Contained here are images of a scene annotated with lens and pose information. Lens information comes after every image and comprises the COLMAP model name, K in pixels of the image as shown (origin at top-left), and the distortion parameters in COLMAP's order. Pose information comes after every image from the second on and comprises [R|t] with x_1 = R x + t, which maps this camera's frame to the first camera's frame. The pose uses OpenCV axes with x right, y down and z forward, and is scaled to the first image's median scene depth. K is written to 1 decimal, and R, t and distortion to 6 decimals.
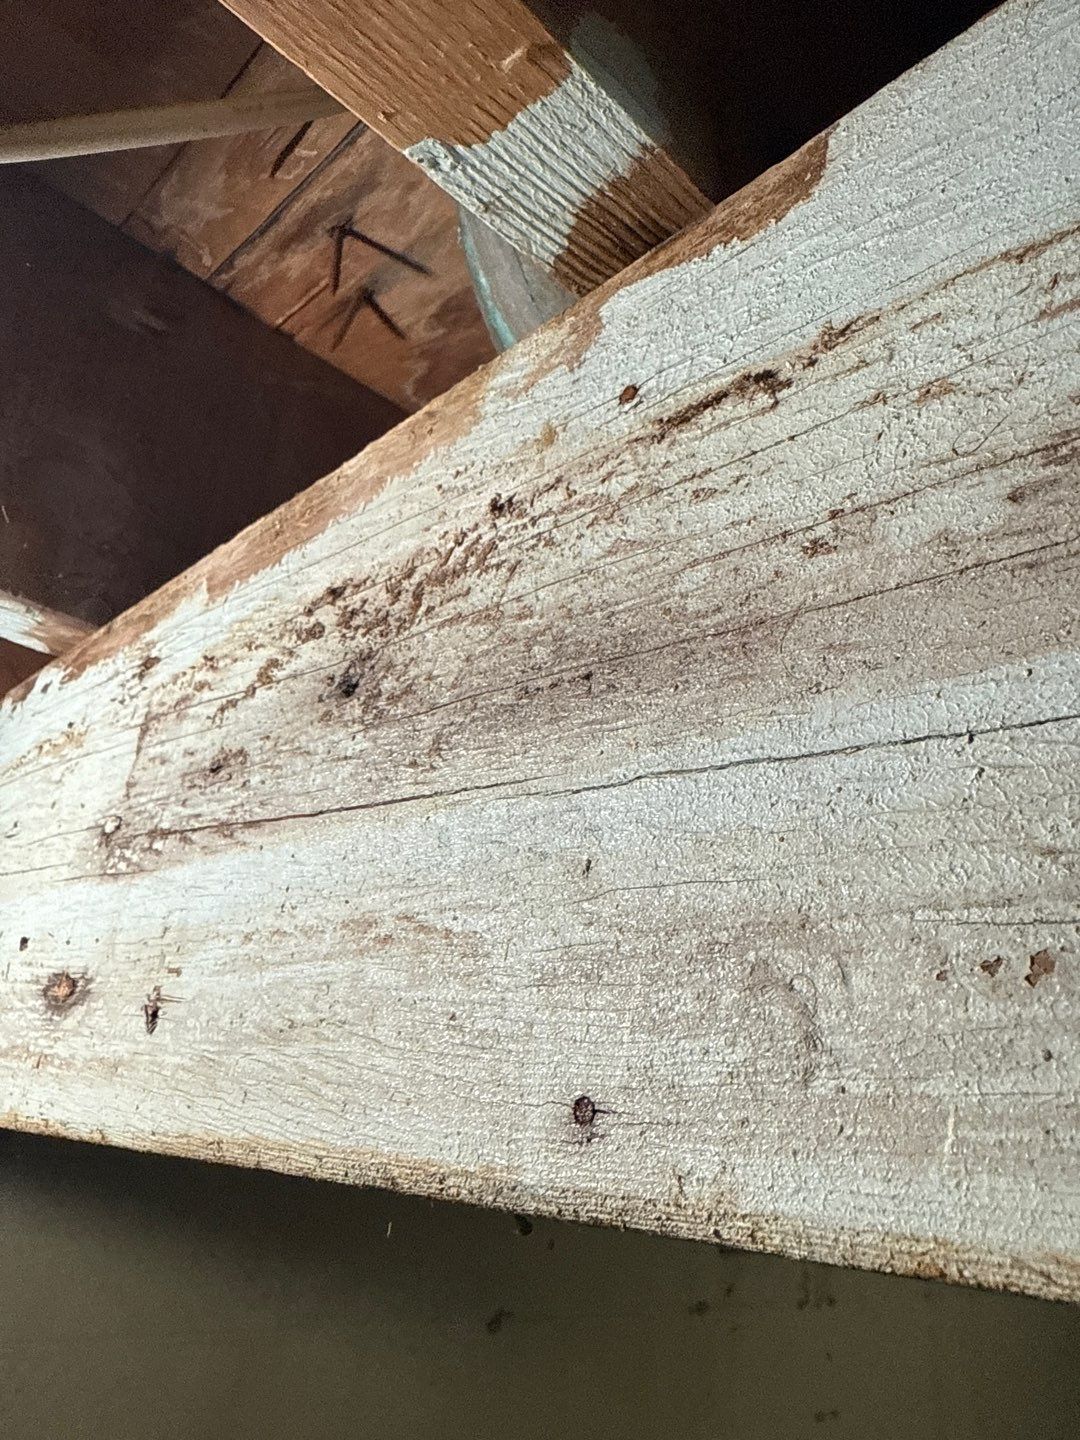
lens RADIAL K [[1039.5, 0, 540.0], [0, 1039.5, 720.0], [0, 0, 1]] dist [0.003161, 0.005312]
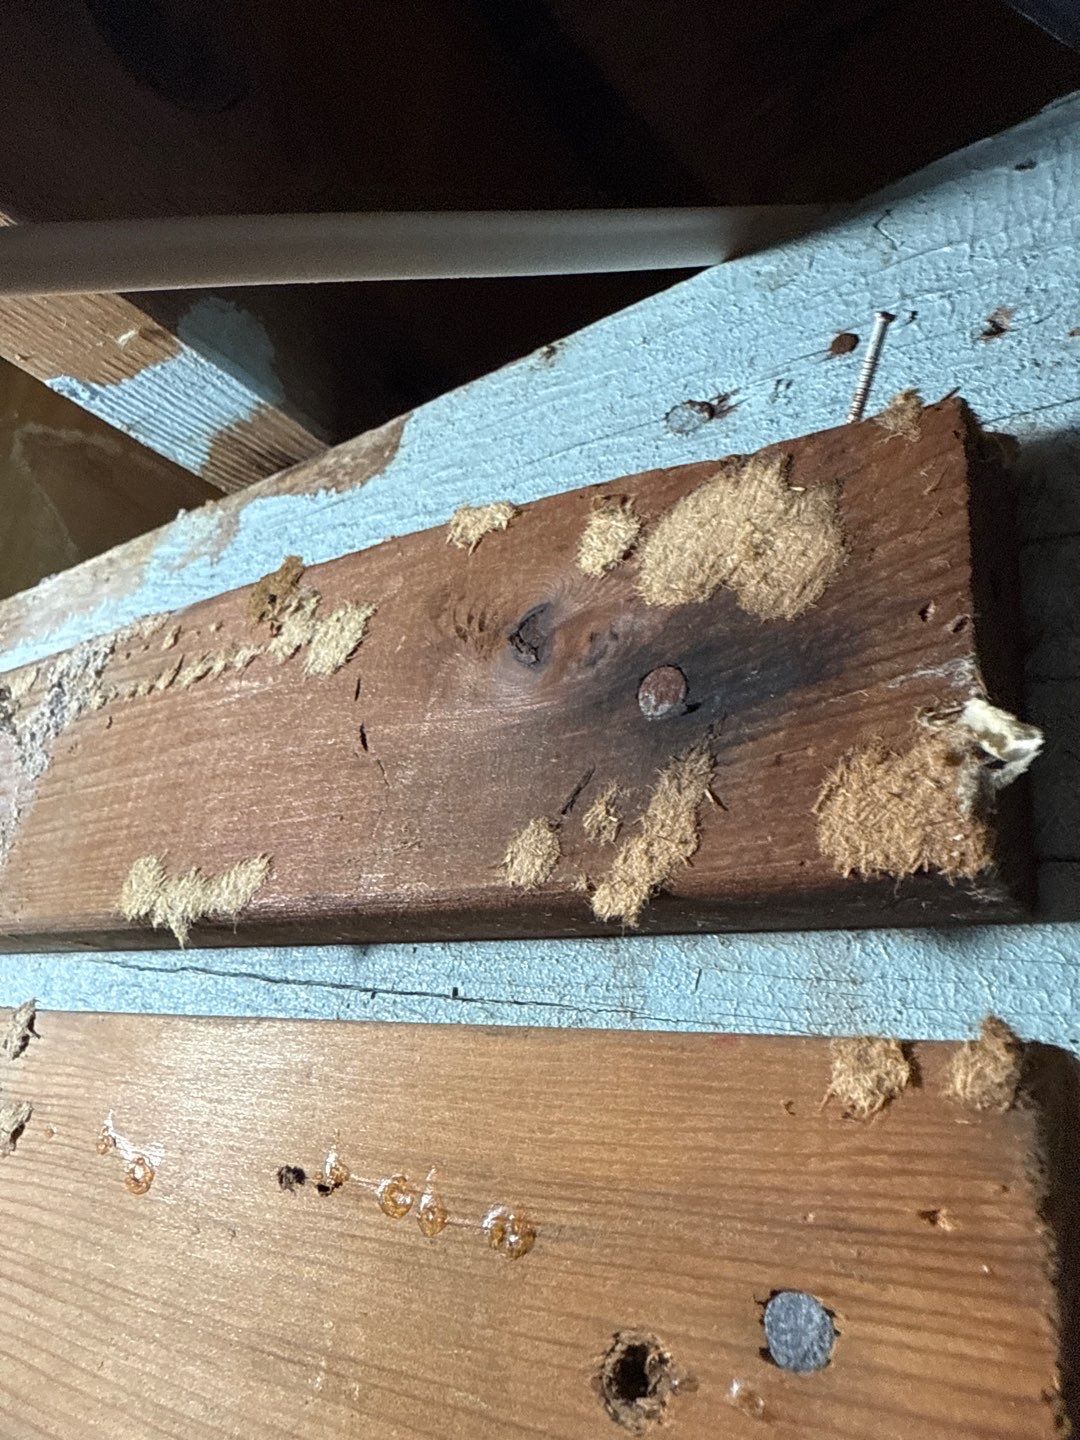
lens RADIAL K [[1039.5, 0, 540.0], [0, 1039.5, 720.0], [0, 0, 1]] dist [0.003161, 0.005312]
pose [[0.987853, 0.056227, 0.144859, 0.255968], [-0.058391, 0.998236, 0.010723, -0.221002], [-0.144001, -0.019052, 0.989394, -0.203325]]
